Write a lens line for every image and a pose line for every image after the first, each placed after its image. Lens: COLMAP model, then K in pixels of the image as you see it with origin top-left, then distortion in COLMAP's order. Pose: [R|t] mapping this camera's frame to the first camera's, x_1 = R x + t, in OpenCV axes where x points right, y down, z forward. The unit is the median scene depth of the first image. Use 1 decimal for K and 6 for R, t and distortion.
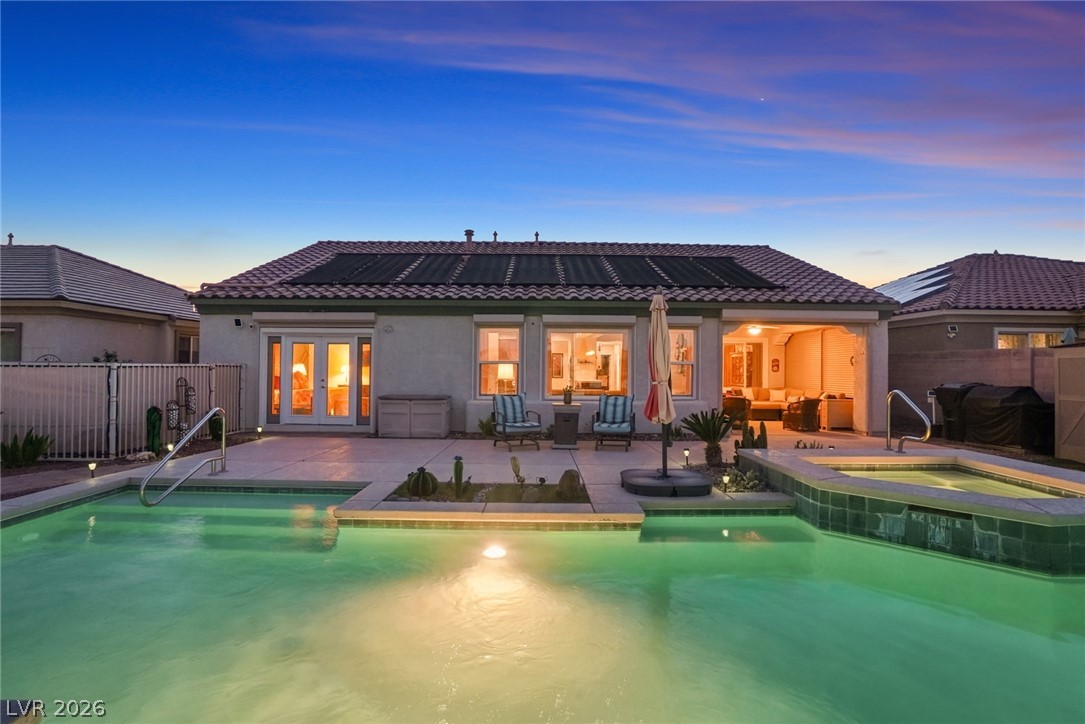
lens RADIAL K [[500.1, 0, 541.7], [0, 500.1, 364.1], [0, 0, 1]] dist [-0.014192, 0.000762]
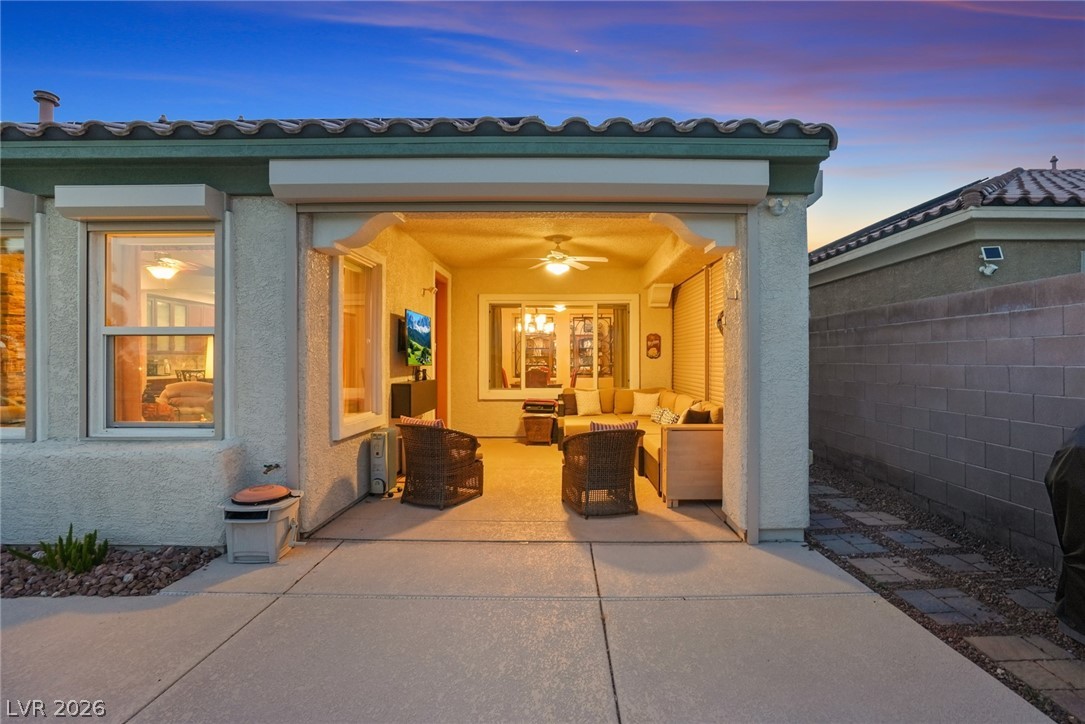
lens RADIAL K [[516.4, 0, 544.8], [0, 516.4, 360.6], [0, 0, 1]] dist [-0.004878, -0.000167]
pose [[0.999888, -0.014391, -0.004109, 0.440716], [0.014432, 0.999845, 0.010070, 0.013724], [0.003964, -0.010128, 0.999941, 0.549379]]
